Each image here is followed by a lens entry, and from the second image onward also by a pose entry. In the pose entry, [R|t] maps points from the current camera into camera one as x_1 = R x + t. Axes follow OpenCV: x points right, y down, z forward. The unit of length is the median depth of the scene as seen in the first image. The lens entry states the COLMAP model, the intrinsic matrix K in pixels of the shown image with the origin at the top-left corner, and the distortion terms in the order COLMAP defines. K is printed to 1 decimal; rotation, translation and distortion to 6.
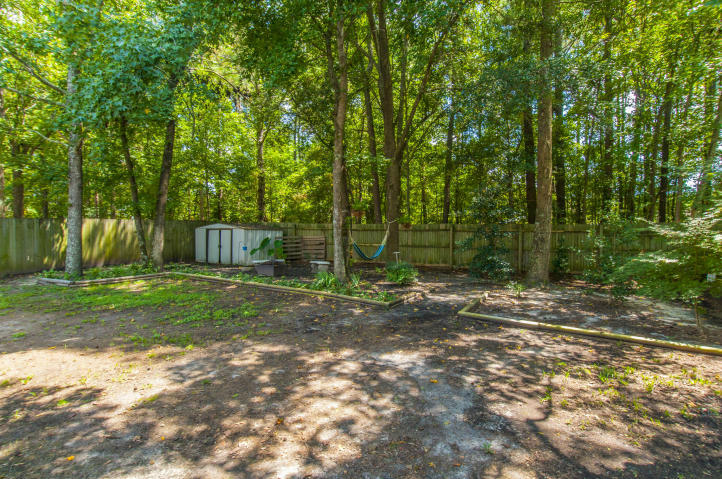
lens RADIAL K [[372.2, 0, 370.1], [0, 372.2, 238.8], [0, 0, 1]] dist [0.012052, -0.001609]
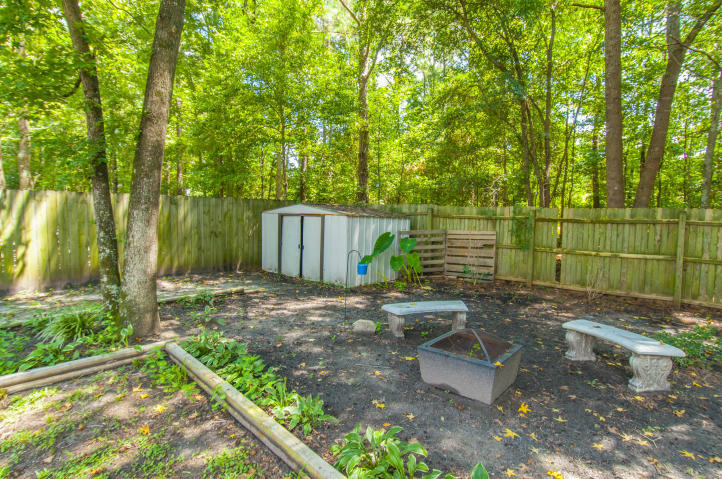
lens RADIAL K [[372.2, 0, 370.1], [0, 372.2, 238.8], [0, 0, 1]] dist [0.012052, -0.001609]
pose [[0.979094, 0.028045, -0.201467, -0.190050], [-0.019835, 0.998893, 0.042659, -0.015718], [0.202440, -0.037771, 0.978566, 0.474503]]
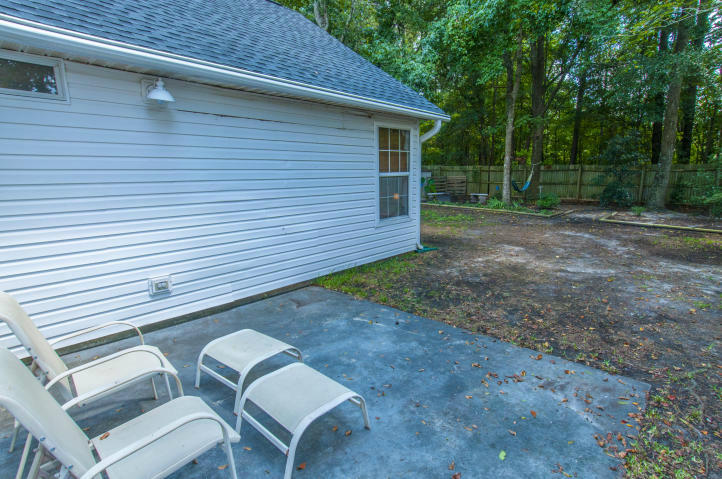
lens RADIAL K [[372.2, 0, 370.1], [0, 372.2, 238.8], [0, 0, 1]] dist [0.012052, -0.001609]
pose [[0.974653, 0.029950, -0.221706, -0.155300], [0.005274, 0.987647, 0.156604, 0.003343], [0.223658, -0.153804, 0.962456, -0.340807]]
